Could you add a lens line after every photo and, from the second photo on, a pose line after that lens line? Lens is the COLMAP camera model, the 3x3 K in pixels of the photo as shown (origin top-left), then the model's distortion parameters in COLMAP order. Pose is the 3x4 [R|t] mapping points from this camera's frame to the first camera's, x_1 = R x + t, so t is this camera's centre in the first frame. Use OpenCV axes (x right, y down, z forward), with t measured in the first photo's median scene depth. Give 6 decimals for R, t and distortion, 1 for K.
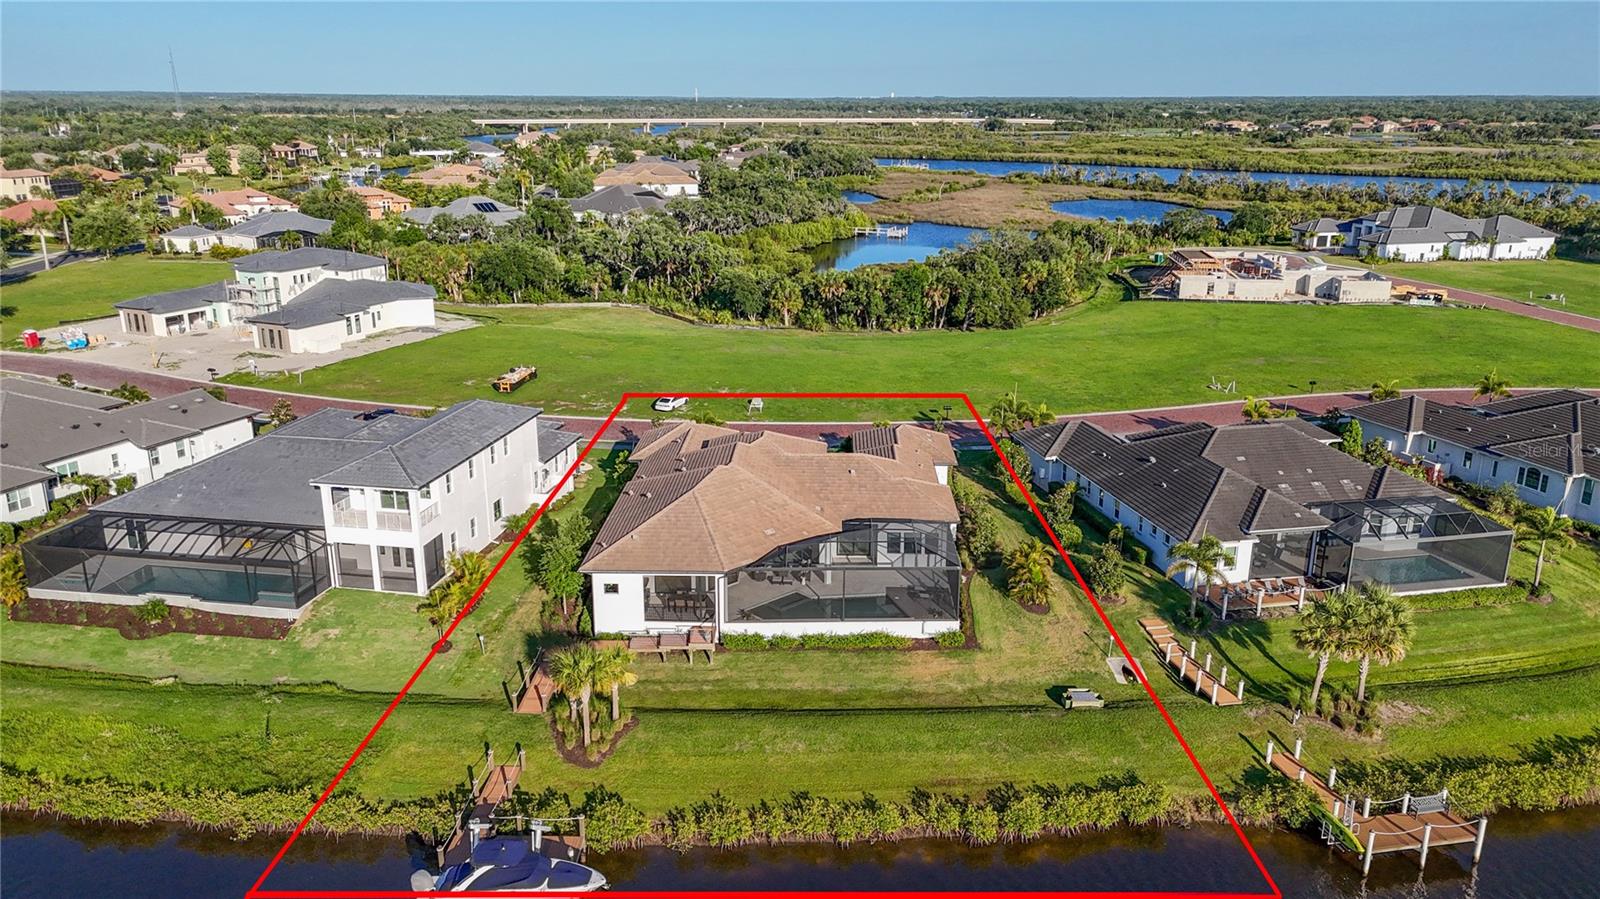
lens RADIAL K [[1174.7, 0, 800.0], [0, 1174.7, 449.5], [0, 0, 1]] dist [0.081459, -0.149315]
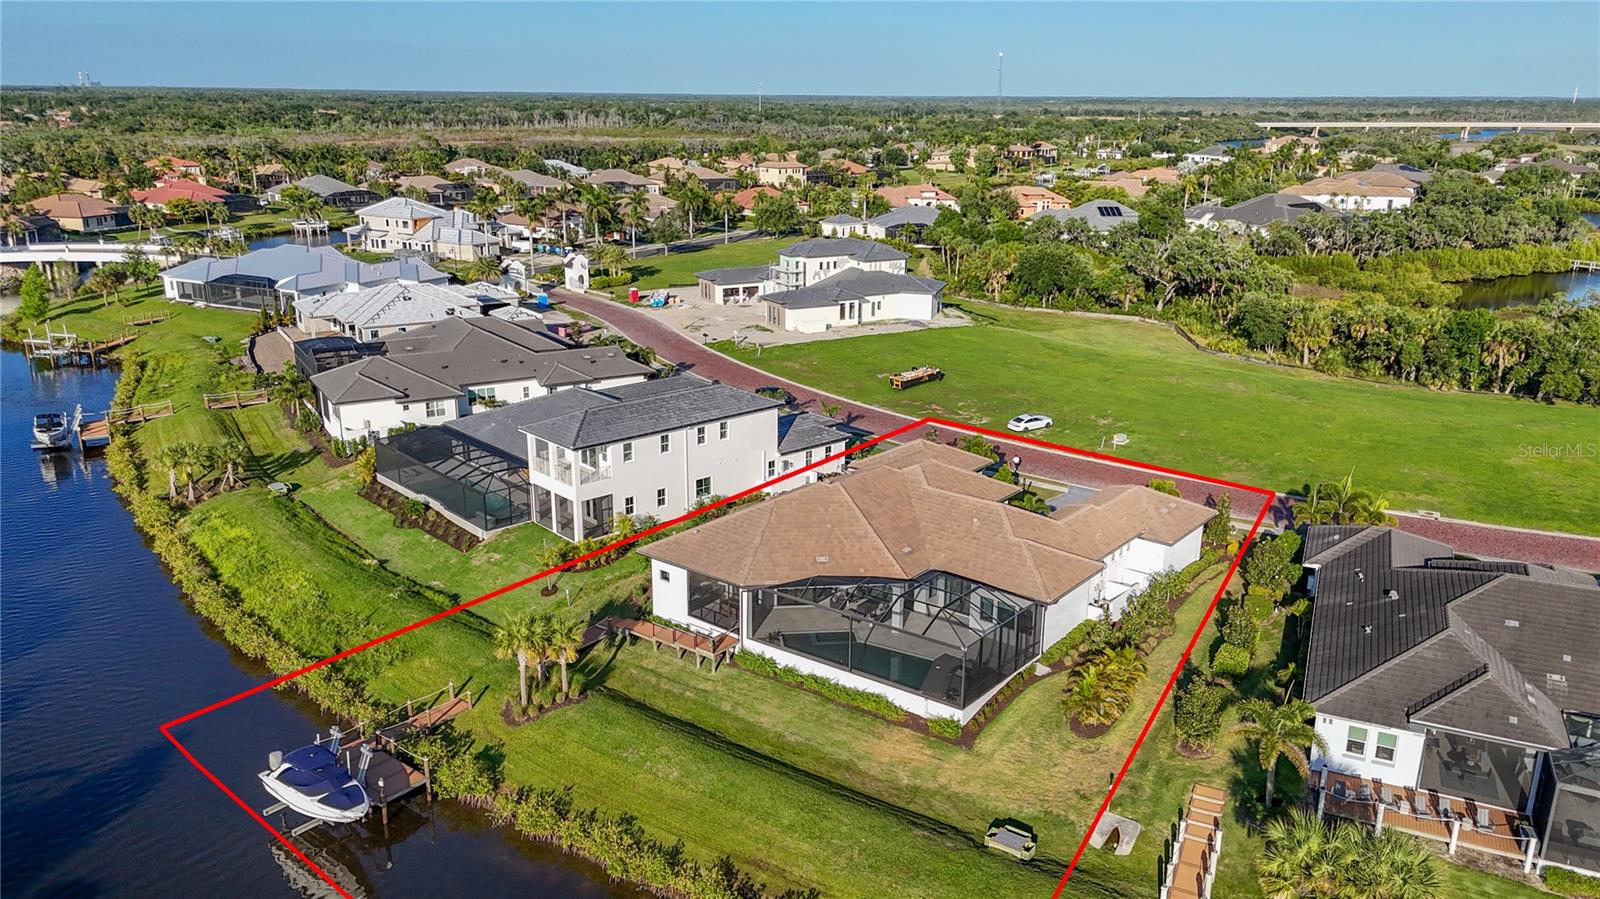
lens RADIAL K [[1174.7, 0, 800.0], [0, 1174.7, 449.5], [0, 0, 1]] dist [0.081459, -0.149315]
pose [[0.783726, 0.173529, -0.596373, 0.400044], [-0.174778, 0.982995, 0.056341, -0.052322], [0.596008, 0.060077, 0.800728, 0.182871]]
